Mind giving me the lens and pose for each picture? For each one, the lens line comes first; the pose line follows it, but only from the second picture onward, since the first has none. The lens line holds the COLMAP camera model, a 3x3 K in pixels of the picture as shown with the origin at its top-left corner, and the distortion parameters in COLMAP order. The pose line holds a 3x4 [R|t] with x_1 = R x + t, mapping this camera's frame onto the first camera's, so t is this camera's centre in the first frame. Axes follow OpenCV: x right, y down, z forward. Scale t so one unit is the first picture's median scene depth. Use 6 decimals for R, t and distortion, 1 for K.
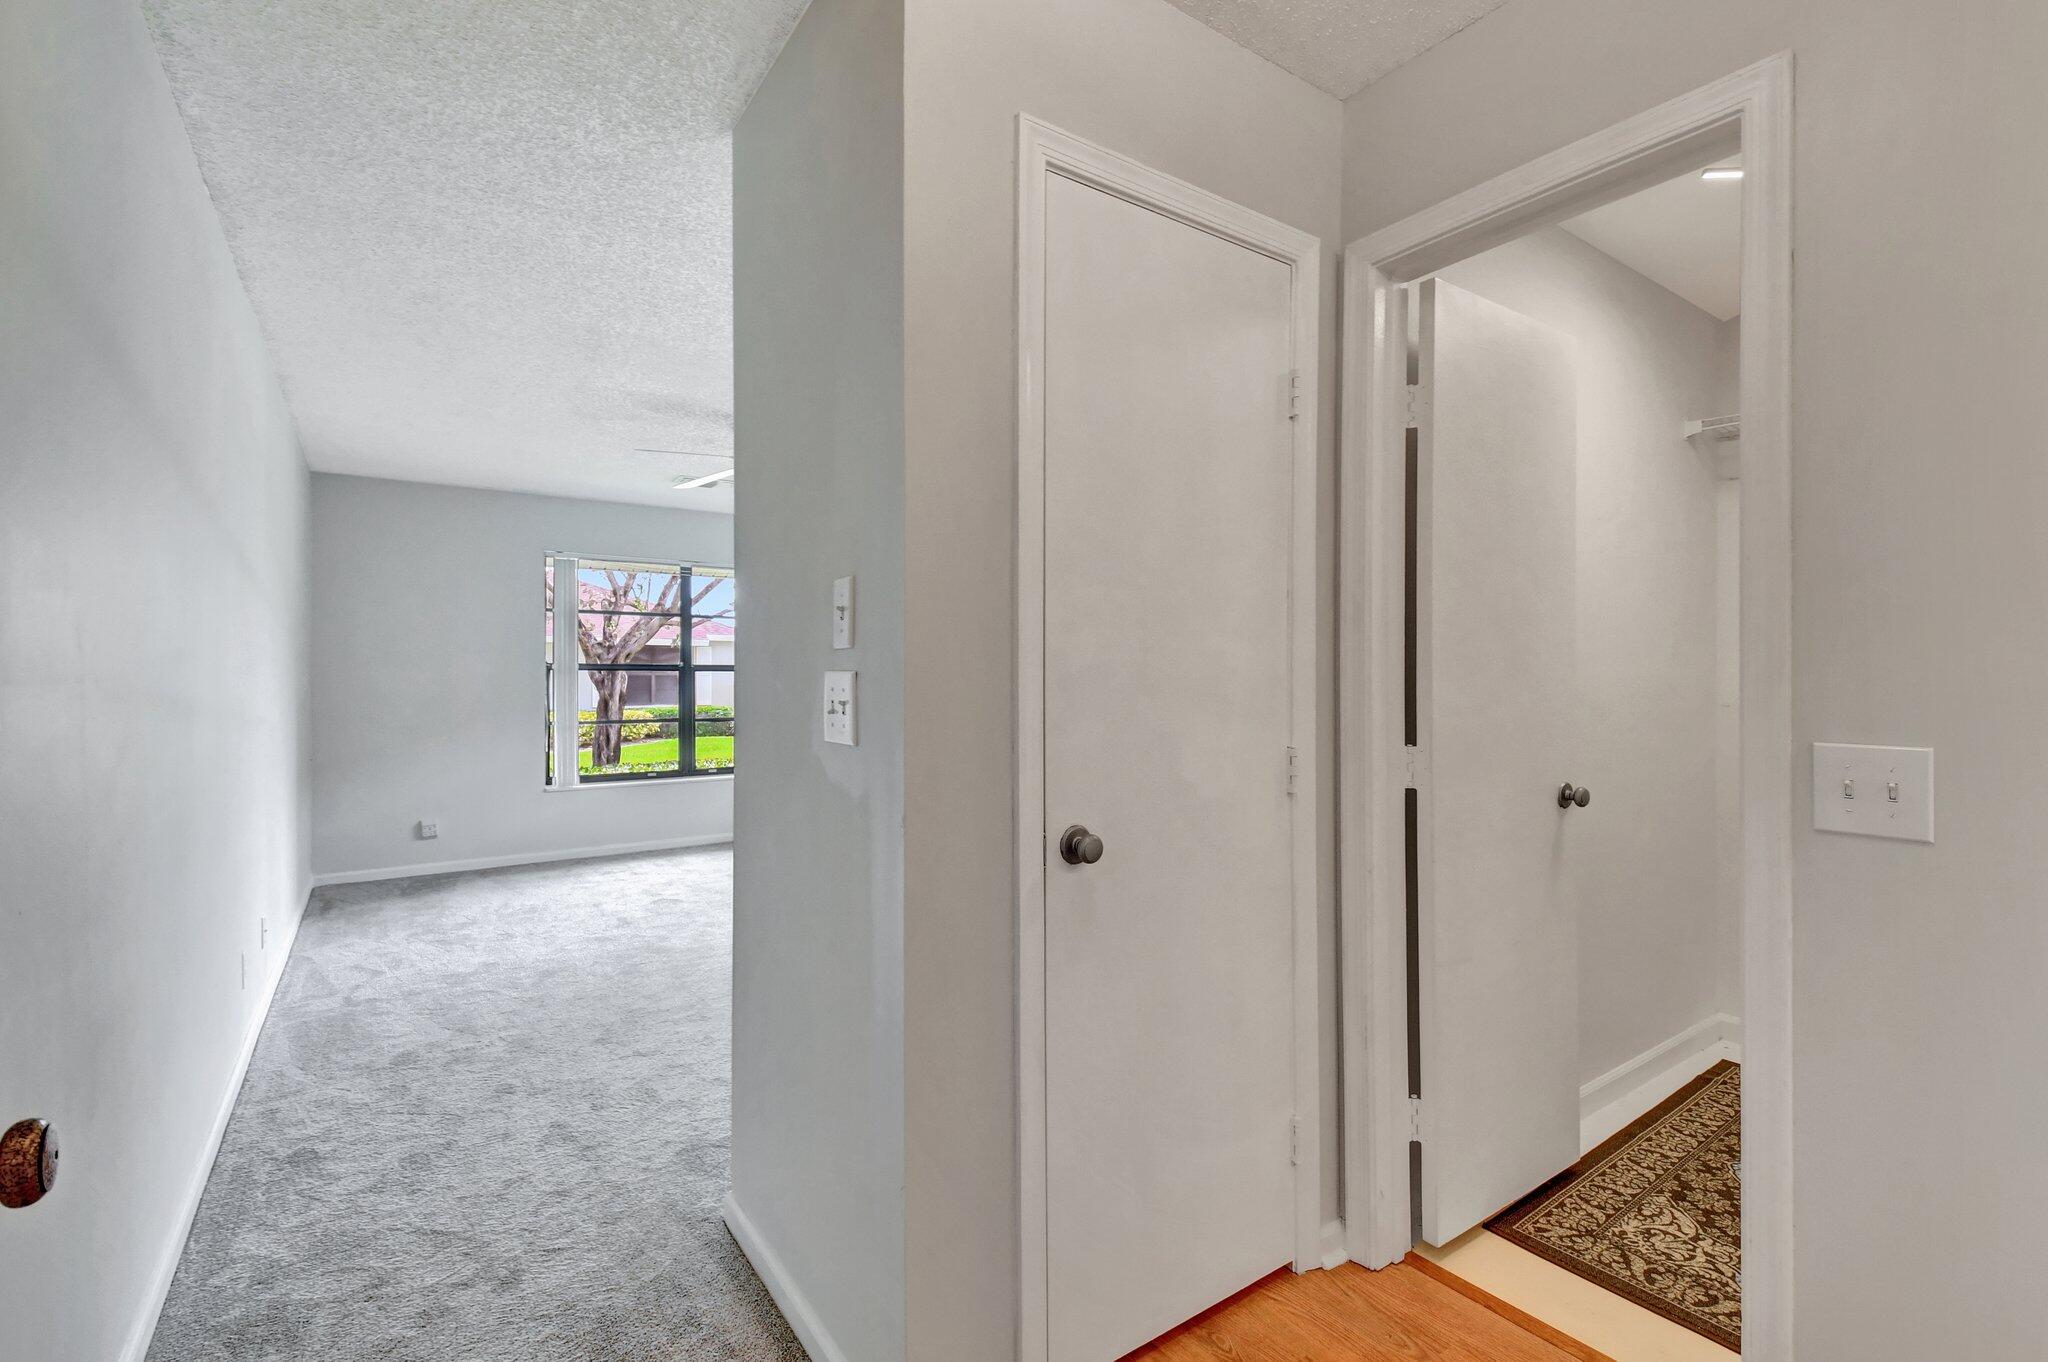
lens RADIAL K [[897.3, 0, 1029.4], [0, 897.3, 677.8], [0, 0, 1]] dist [0.028889, -0.029656]
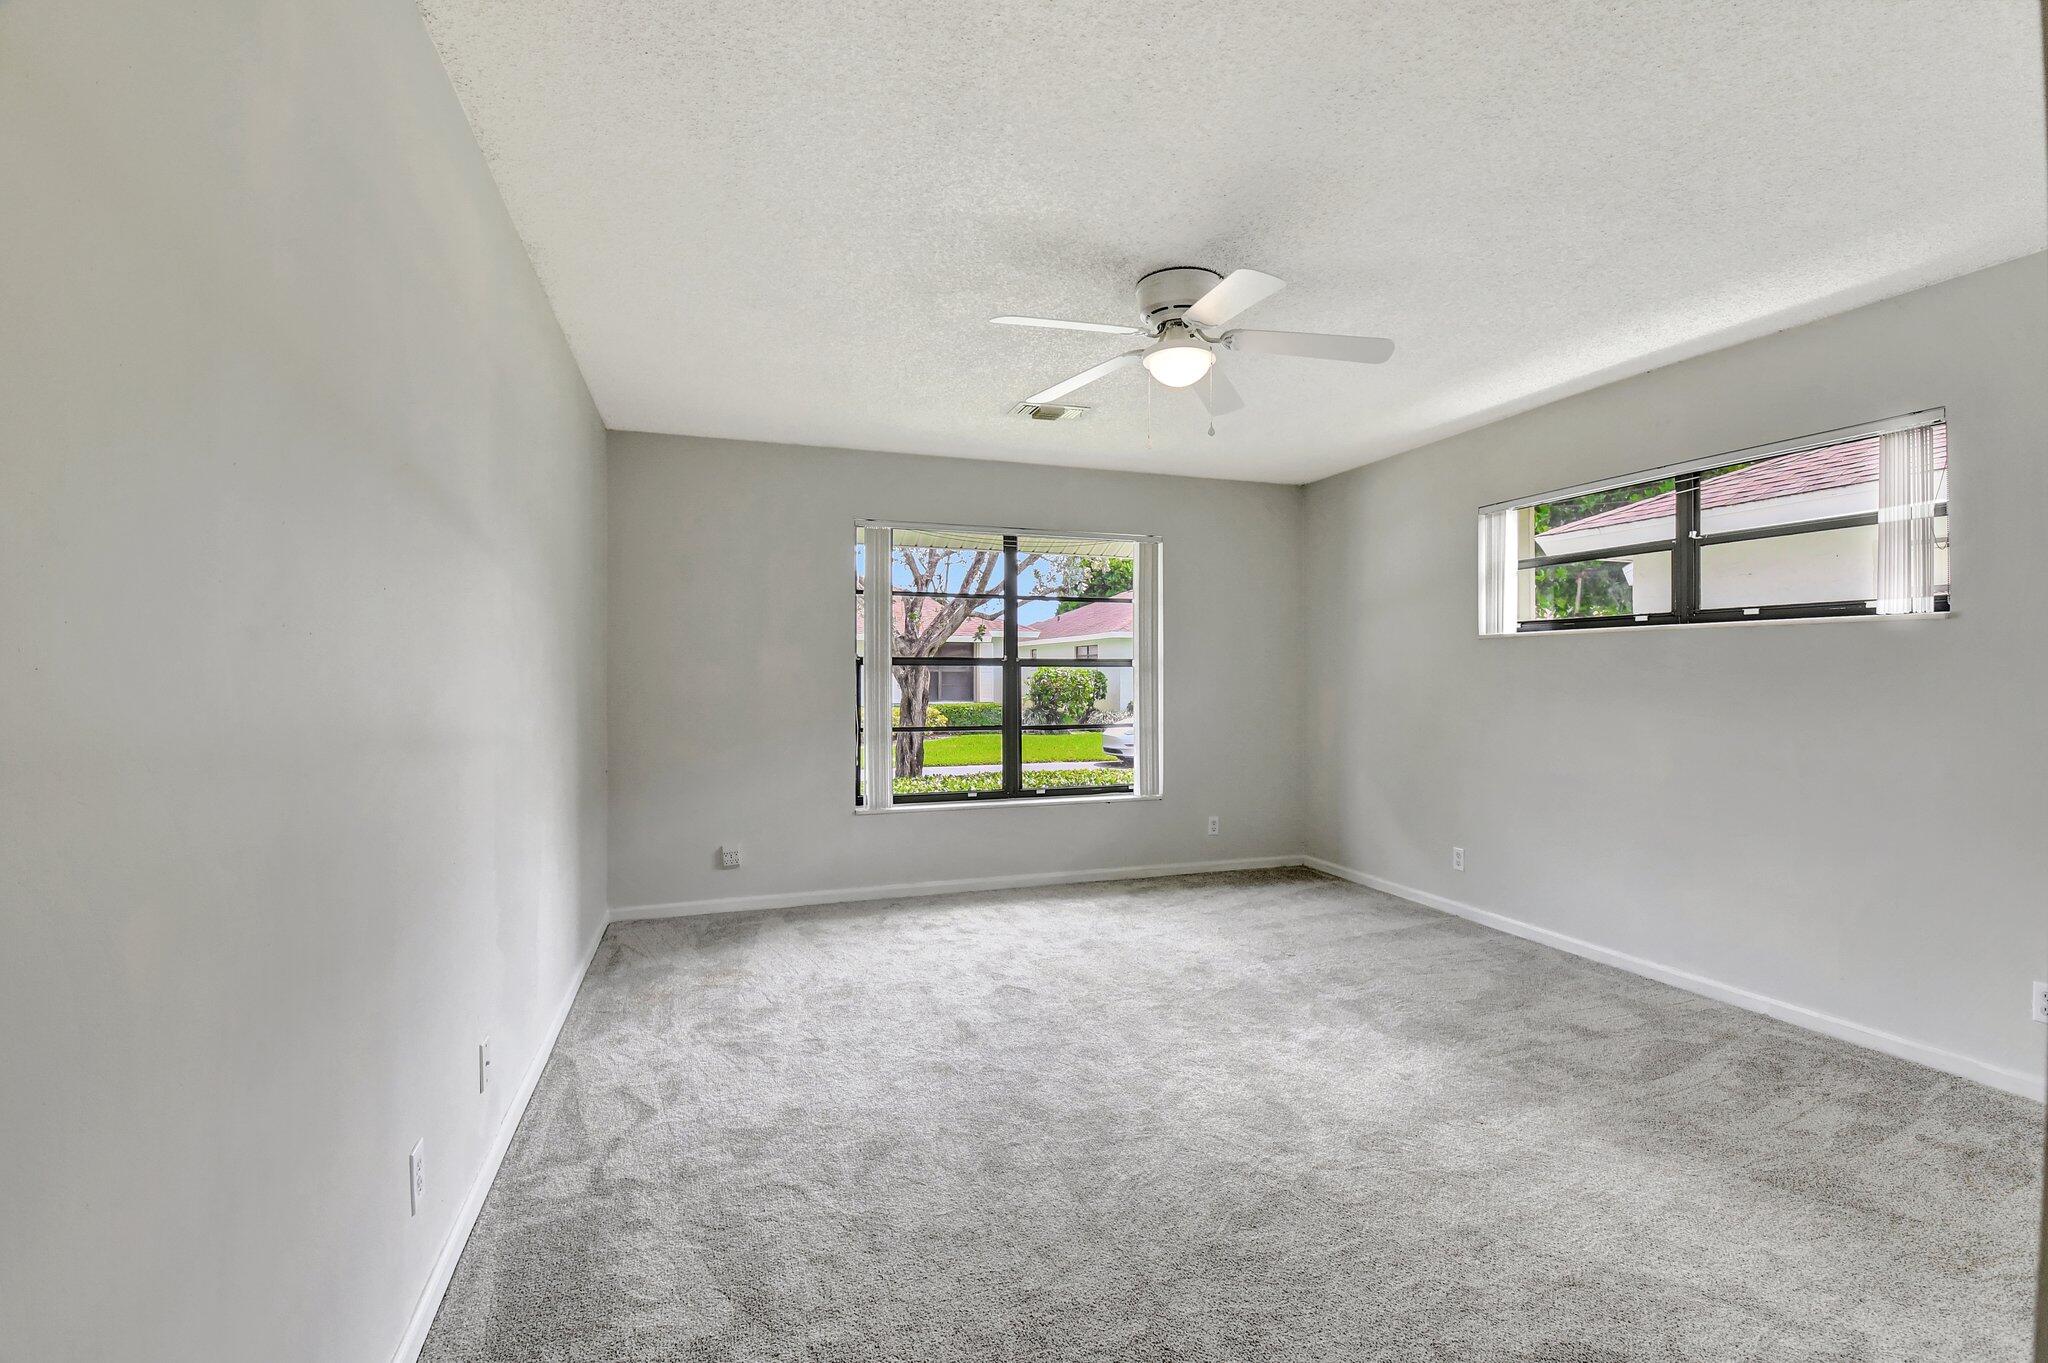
lens RADIAL K [[906.3, 0, 1024.0], [0, 906.3, 681.5], [0, 0, 1]] dist [-0.000204, -0.047137]
pose [[0.957060, 0.008071, -0.289779, -0.186771], [-0.006334, 0.999956, 0.006930, -0.000229], [0.289822, -0.004797, 0.957068, 0.316074]]
